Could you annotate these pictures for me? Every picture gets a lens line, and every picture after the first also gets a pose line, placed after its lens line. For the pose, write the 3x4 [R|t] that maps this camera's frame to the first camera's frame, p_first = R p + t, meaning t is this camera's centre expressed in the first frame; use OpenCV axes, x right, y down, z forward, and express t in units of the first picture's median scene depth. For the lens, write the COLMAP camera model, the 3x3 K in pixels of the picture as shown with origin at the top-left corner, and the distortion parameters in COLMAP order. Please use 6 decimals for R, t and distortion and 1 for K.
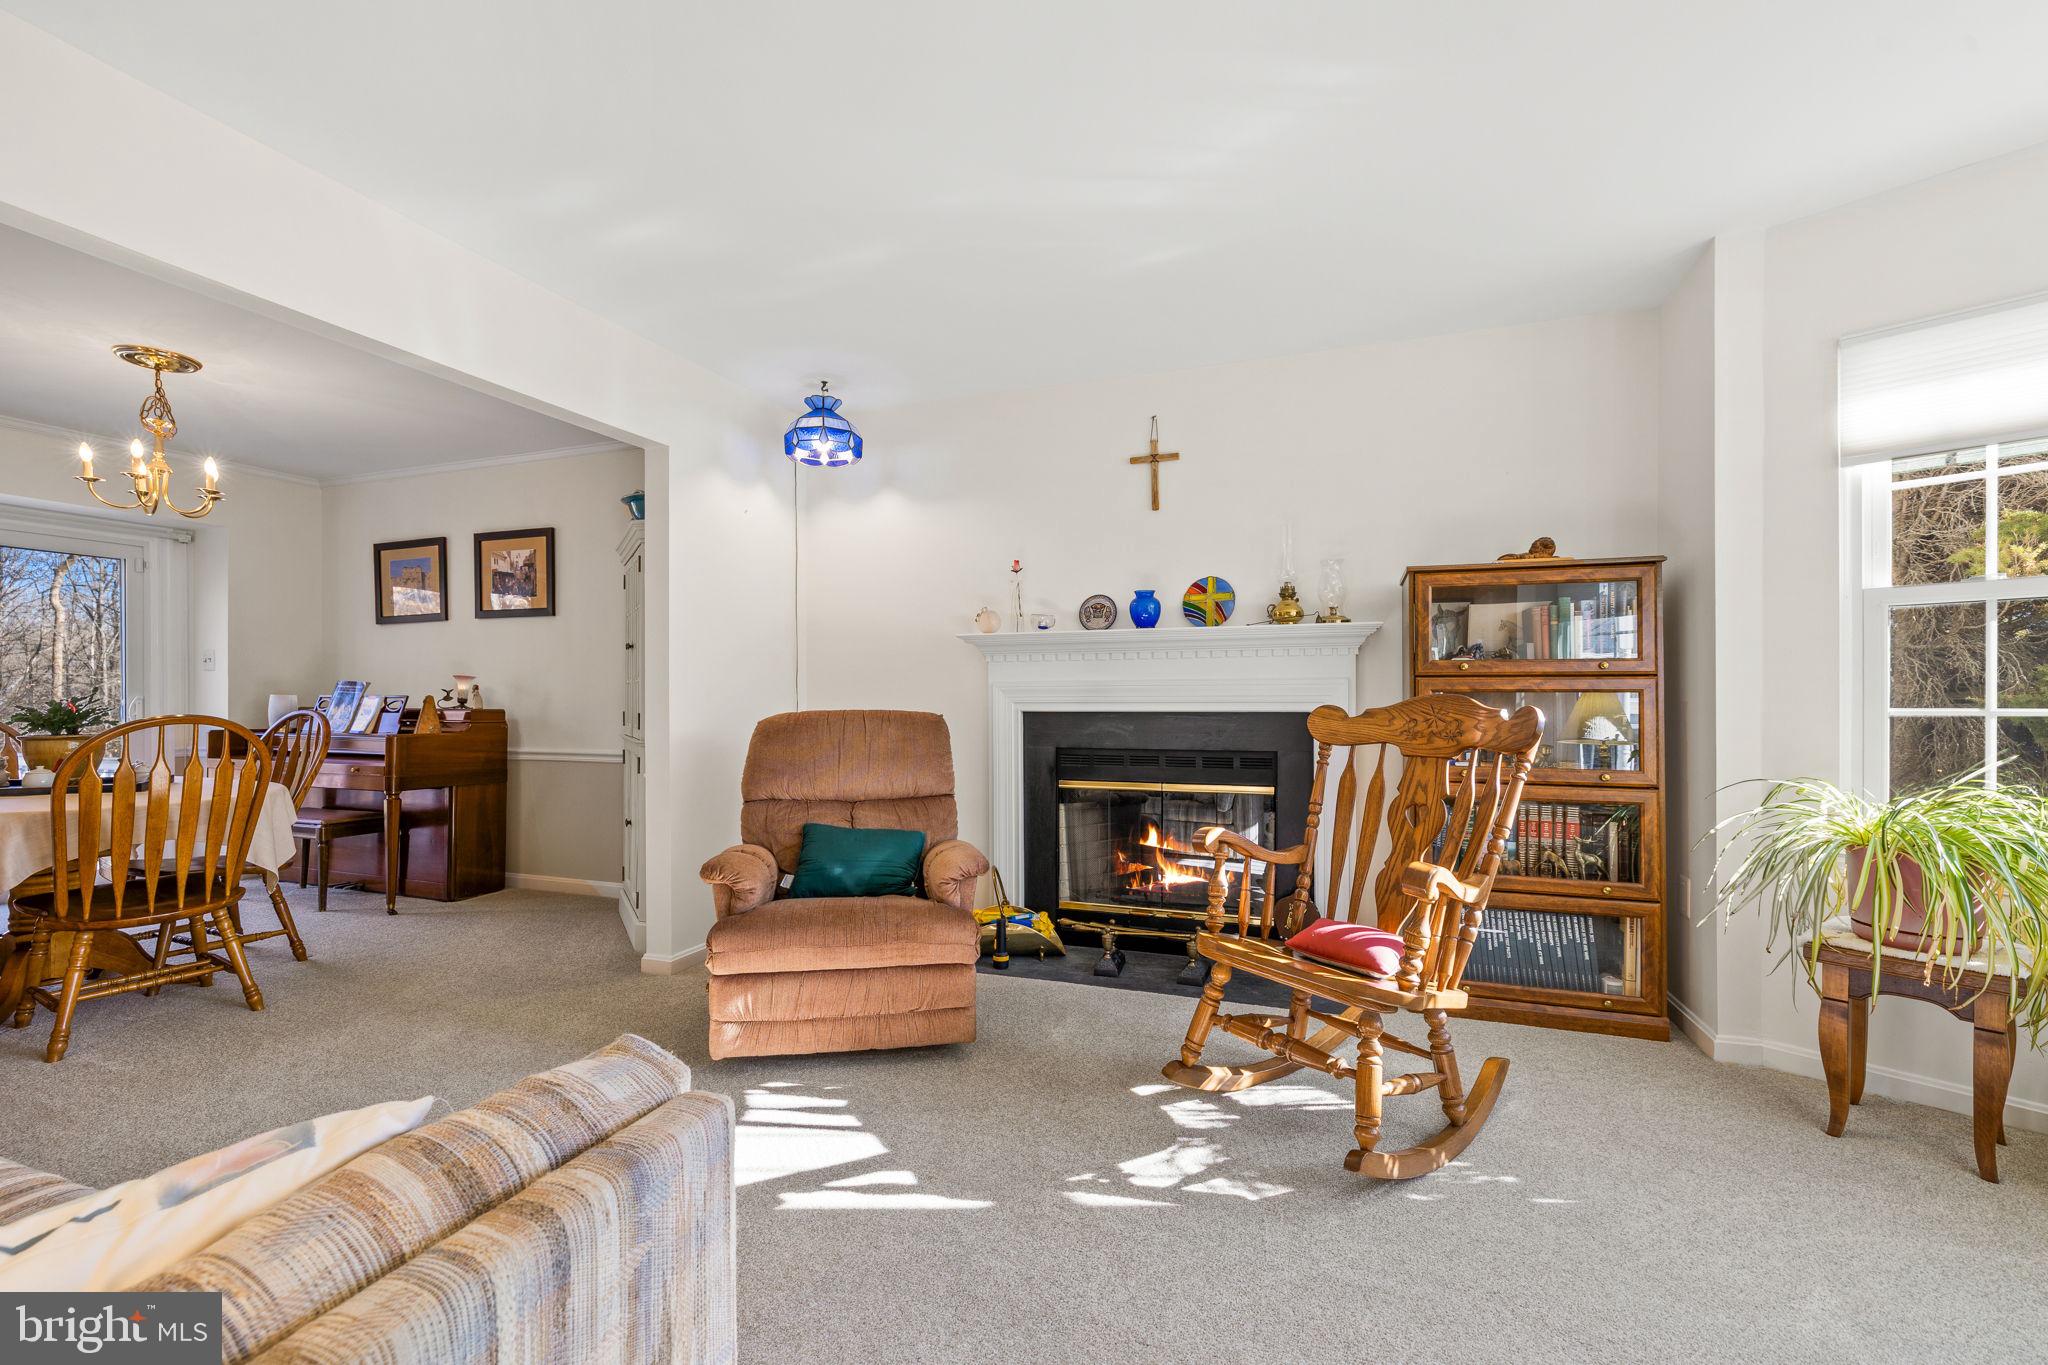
lens RADIAL K [[857.2, 0, 1024.0], [0, 857.2, 682.5], [0, 0, 1]] dist [-0.001135, -0.000100]
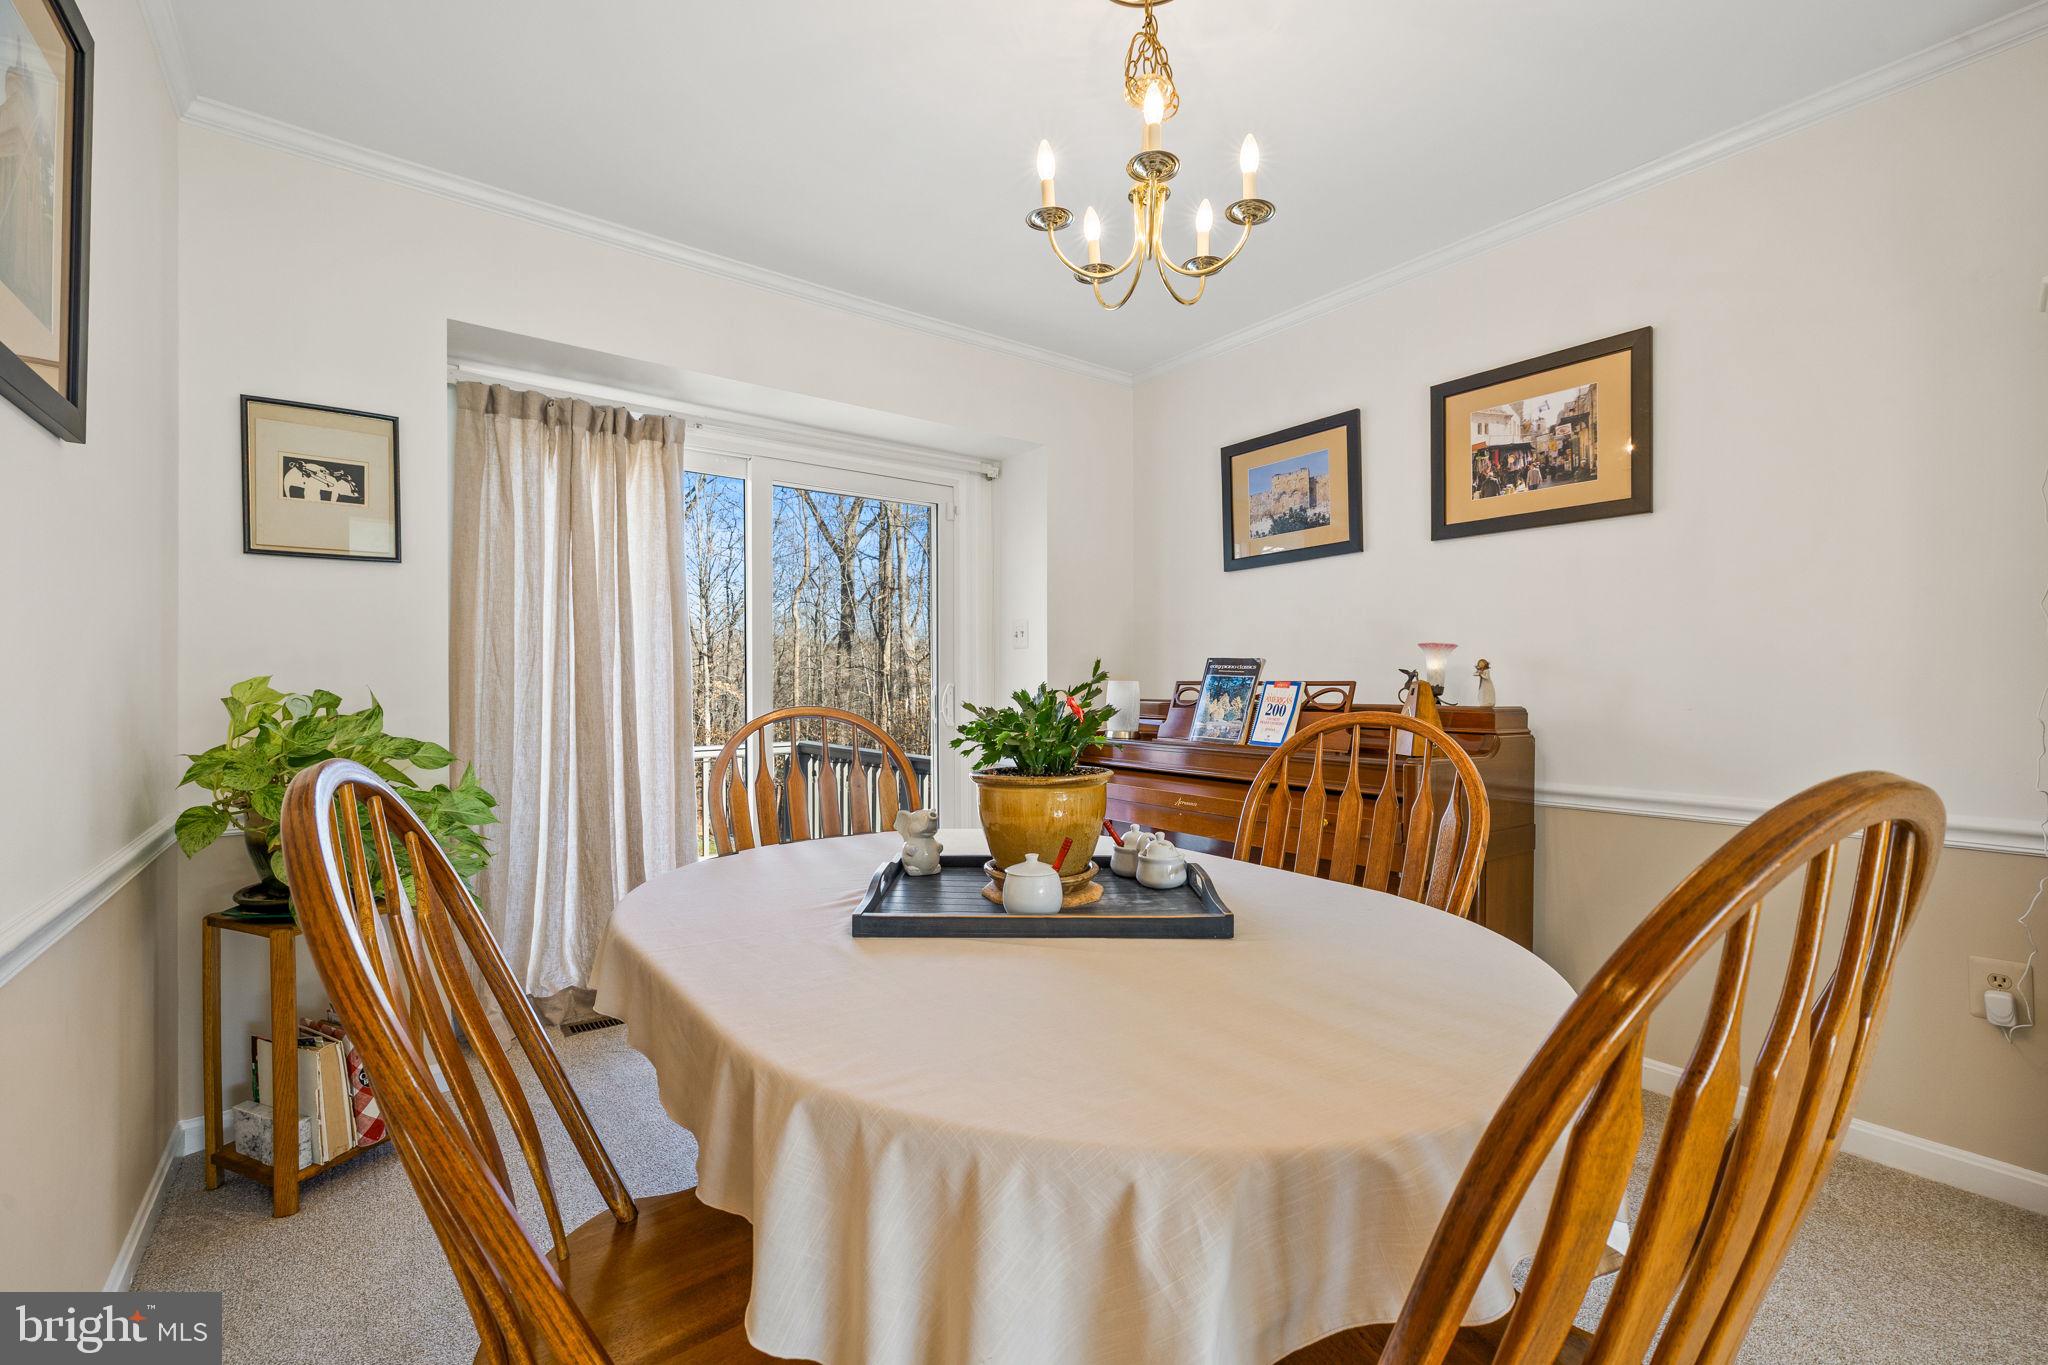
lens RADIAL K [[857.2, 0, 1024.0], [0, 857.2, 682.5], [0, 0, 1]] dist [-0.001135, -0.000100]
pose [[0.838879, -0.001151, -0.544317, -0.565120], [0.003403, 0.999989, 0.003131, 0.013829], [0.544308, -0.004479, 0.838874, 0.397503]]
